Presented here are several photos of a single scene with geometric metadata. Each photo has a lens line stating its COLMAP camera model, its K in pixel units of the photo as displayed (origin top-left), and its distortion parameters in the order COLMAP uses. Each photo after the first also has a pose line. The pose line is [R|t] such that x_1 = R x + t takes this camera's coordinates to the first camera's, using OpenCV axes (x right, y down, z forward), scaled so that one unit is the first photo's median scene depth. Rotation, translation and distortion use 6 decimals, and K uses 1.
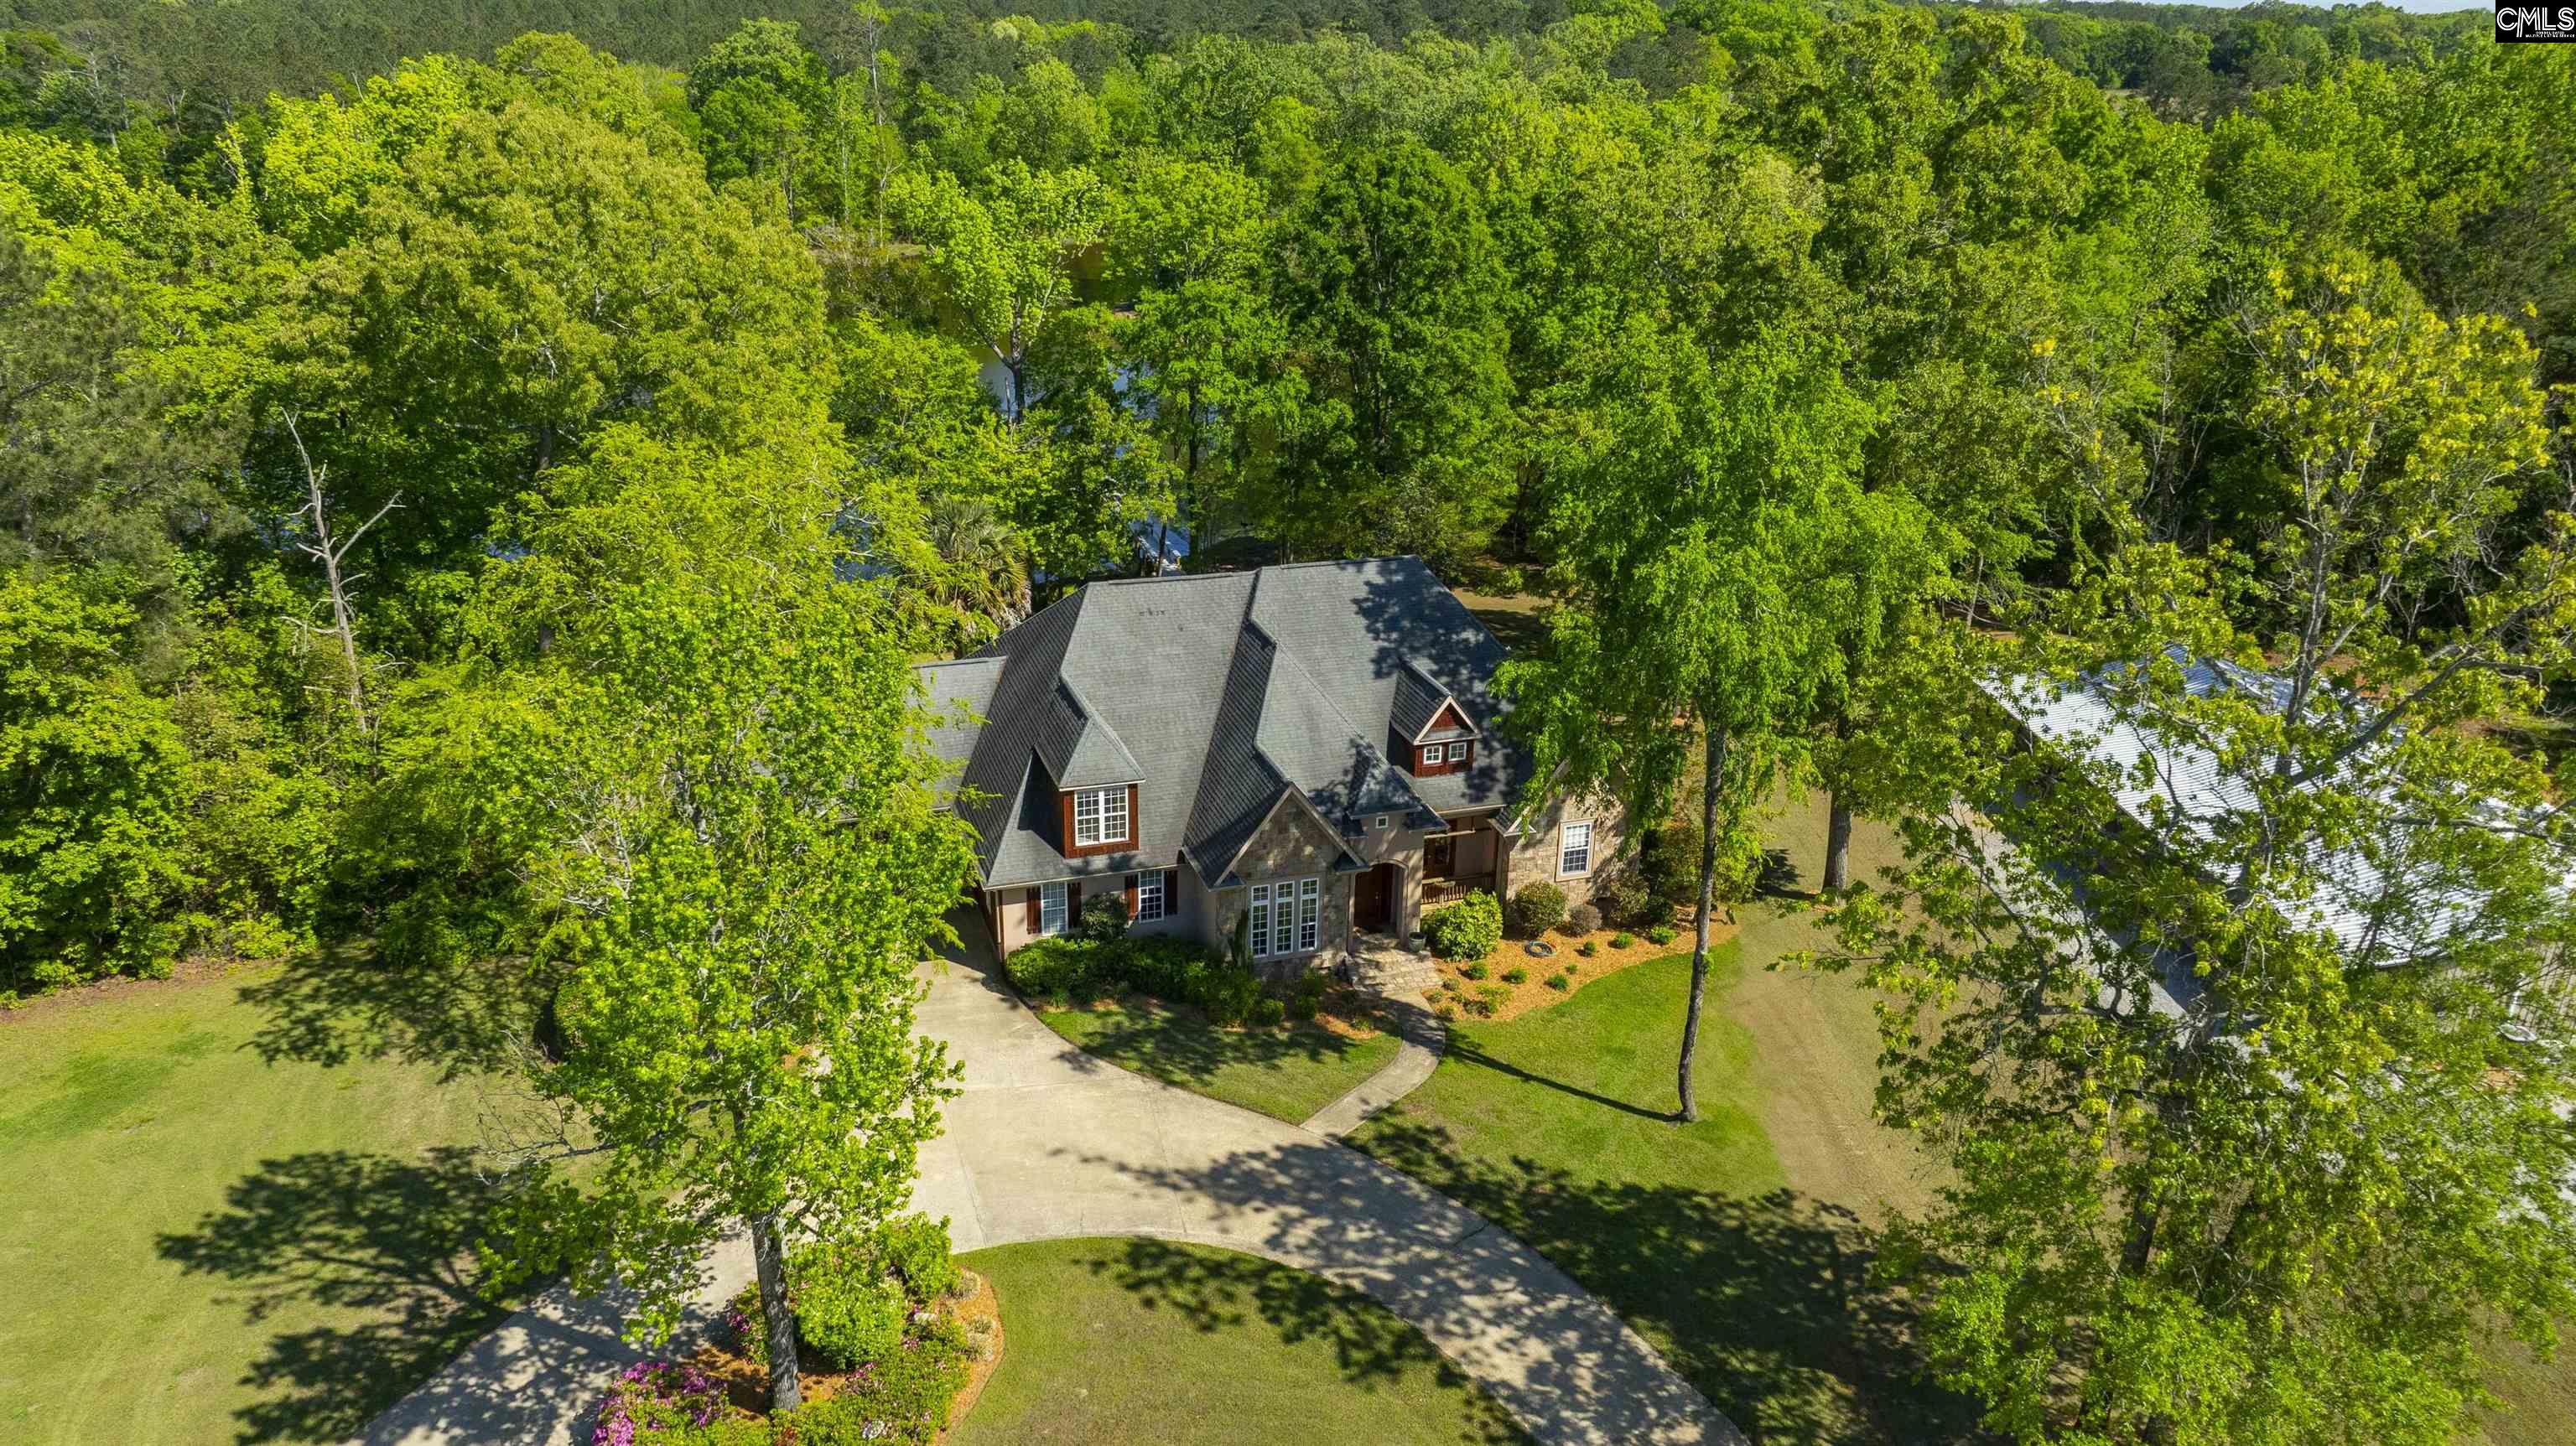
lens RADIAL K [[1833.8, 0, 1293.2], [0, 1833.8, 730.3], [0, 0, 1]] dist [-0.022870, 0.006681]
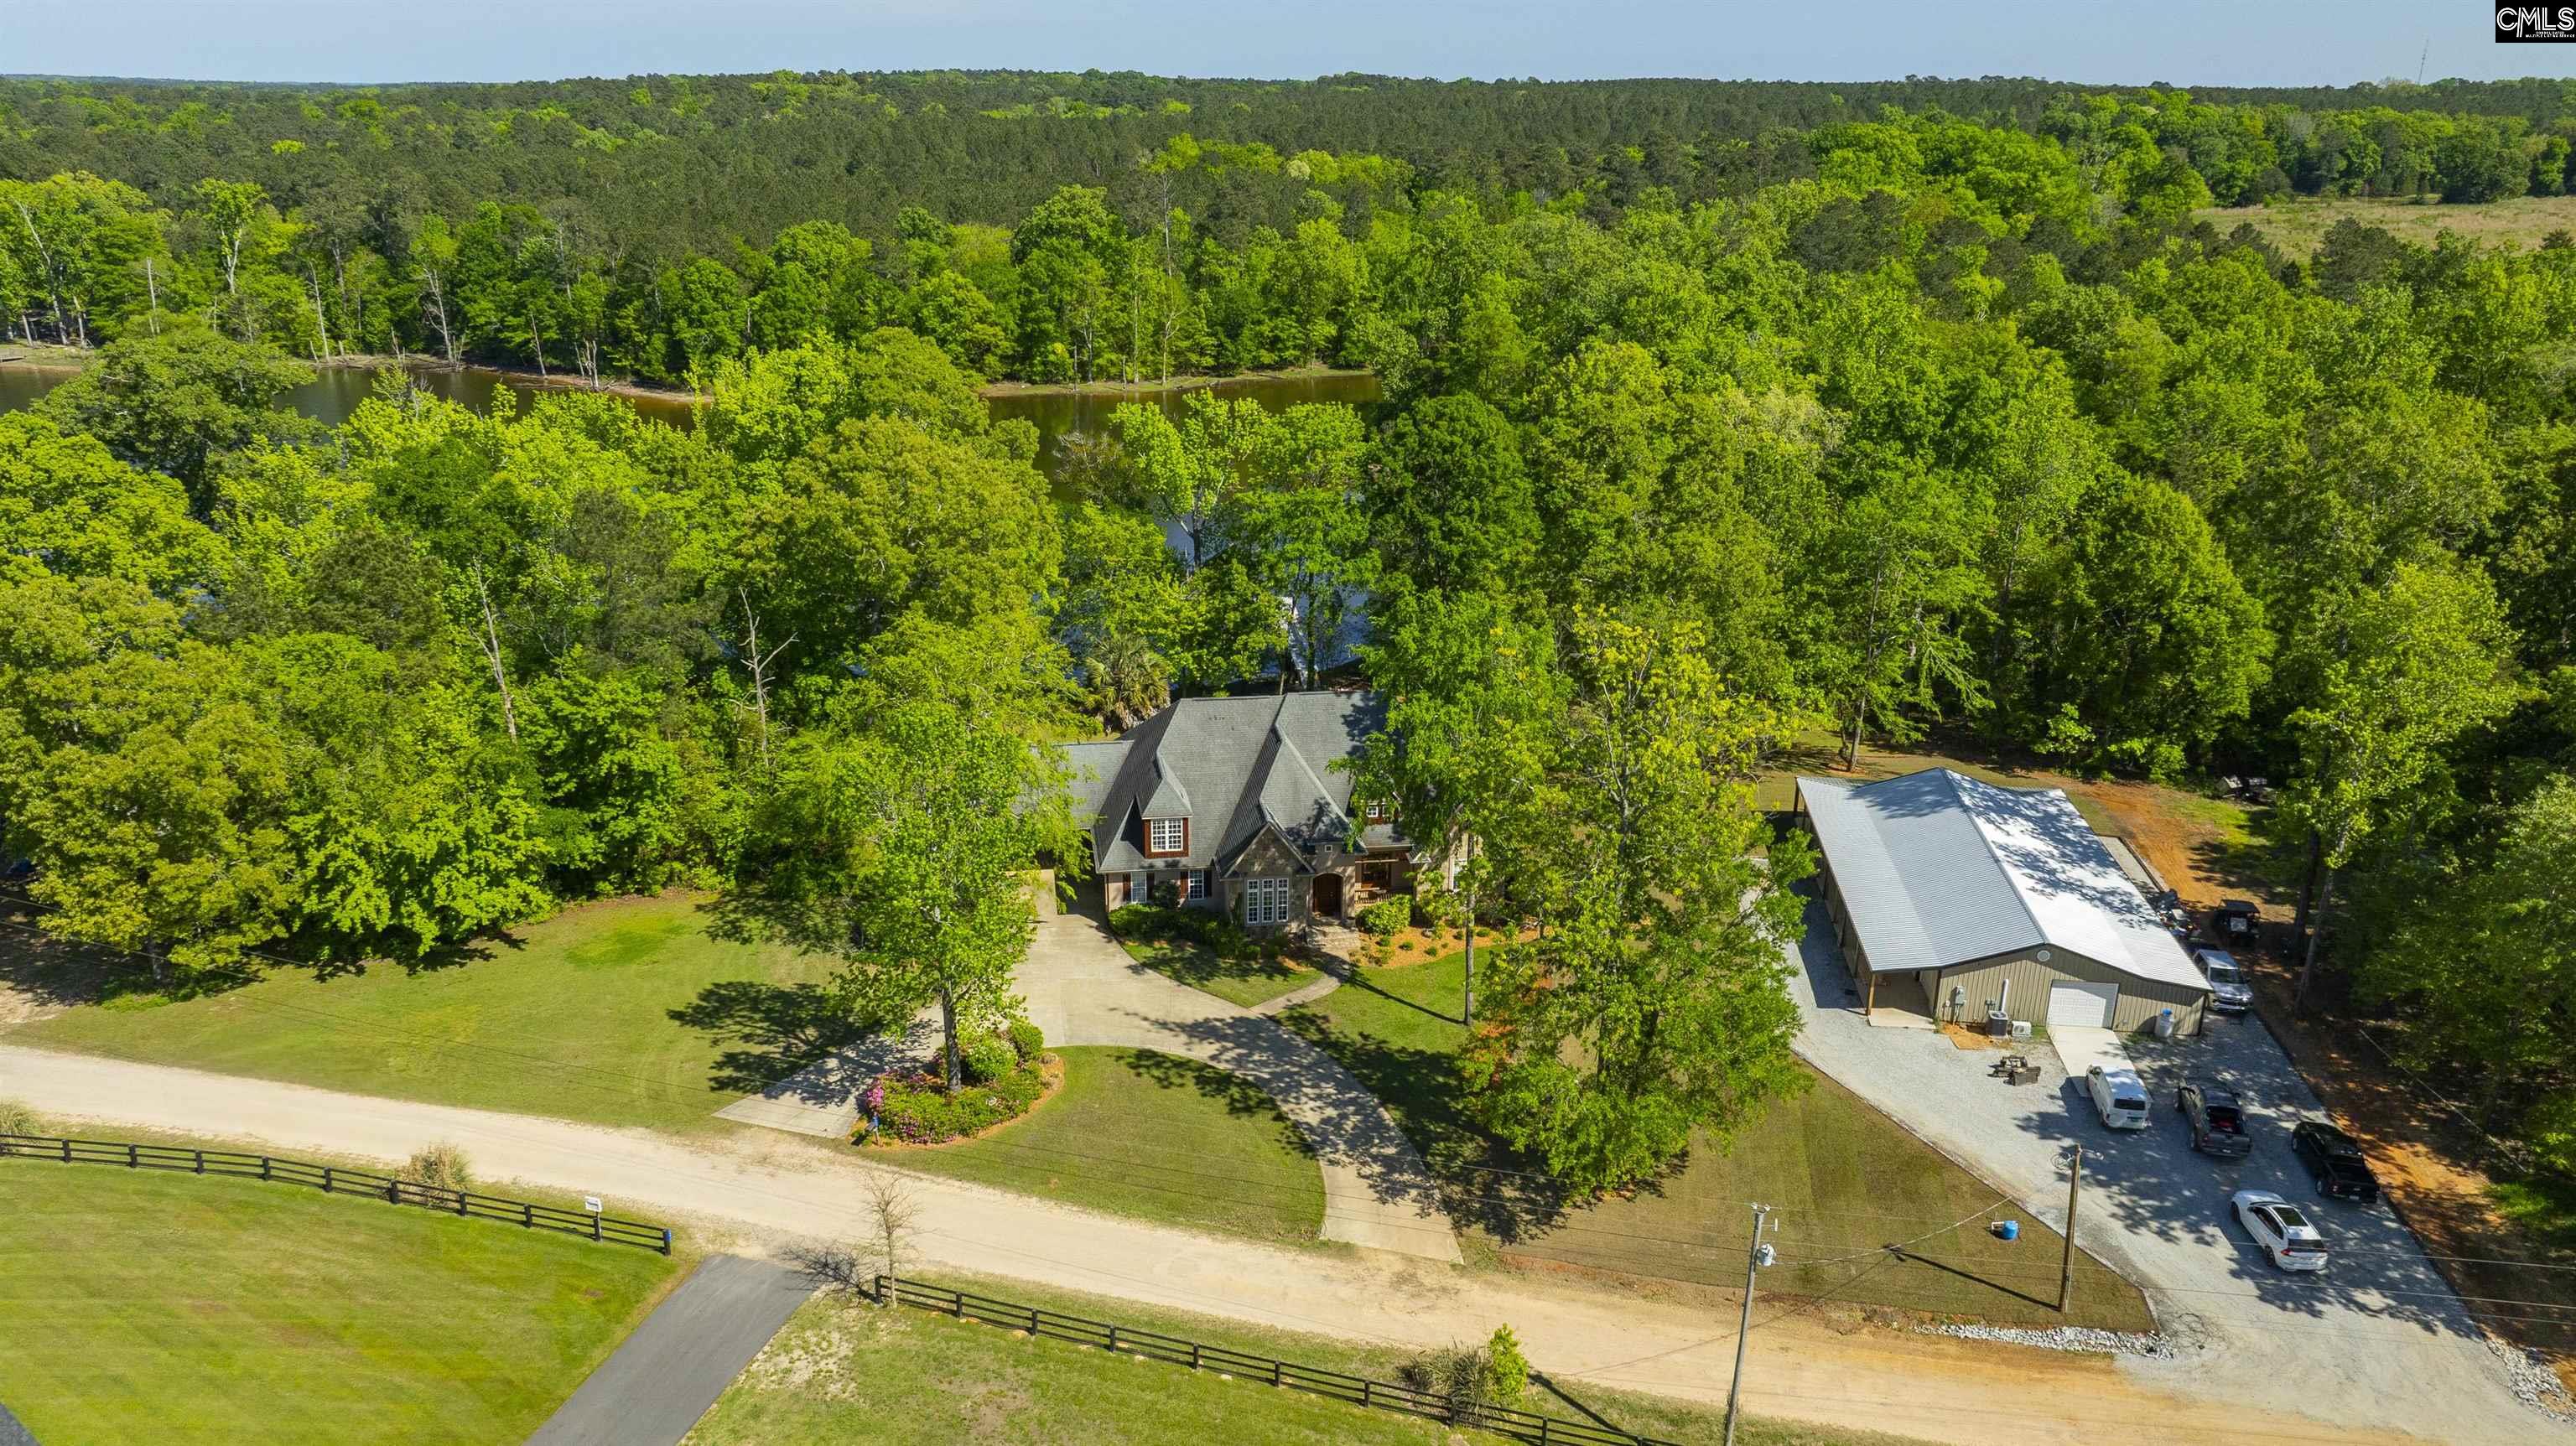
lens RADIAL K [[1905.4, 0, 1296.5], [0, 1905.4, 718.5], [0, 0, 1]] dist [-0.025999, -0.001210]
pose [[0.985051, 0.044878, -0.166316, 0.306339], [-0.053183, 0.997533, -0.045818, 0.012242], [0.163850, 0.053978, 0.985007, -0.751315]]
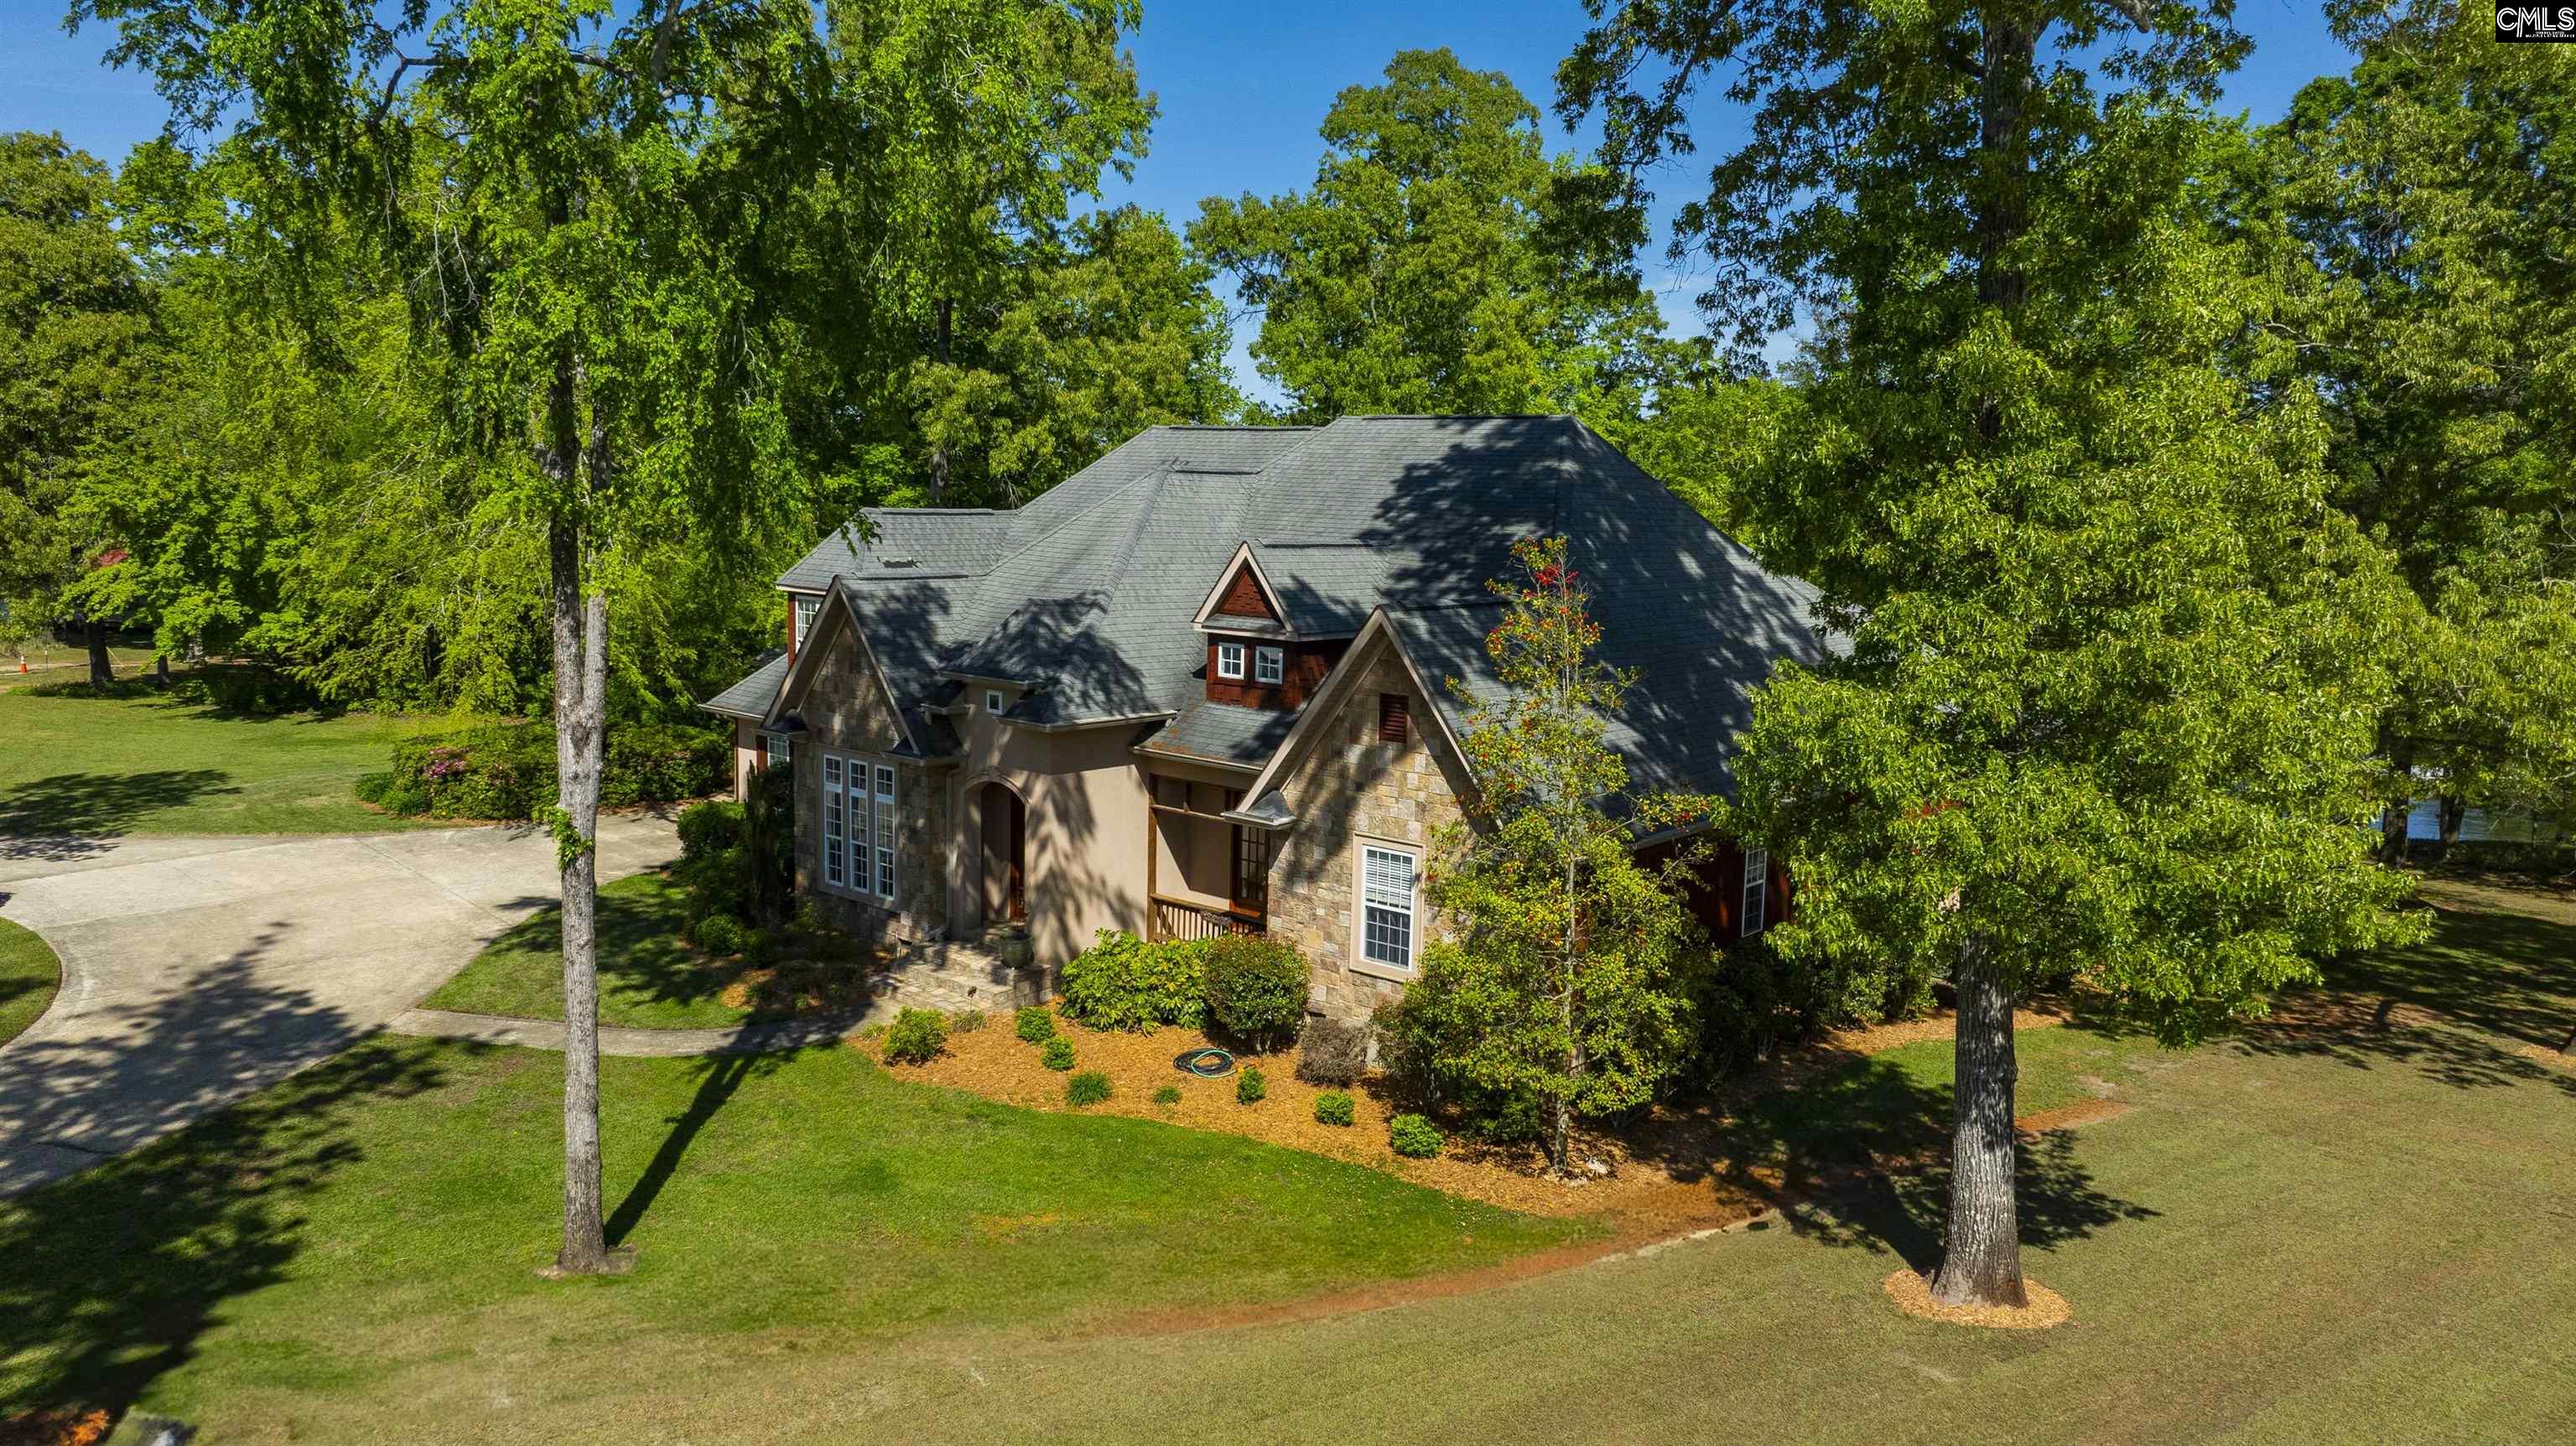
lens RADIAL K [[1826.5, 0, 1288.0], [0, 1826.5, 723.0], [0, 0, 1]] dist [-0.026372, 0.000458]
pose [[0.507037, 0.110048, -0.854870, 0.572201], [-0.324074, 0.943381, -0.070771, 0.065850], [0.798680, 0.312925, 0.513992, 0.780289]]
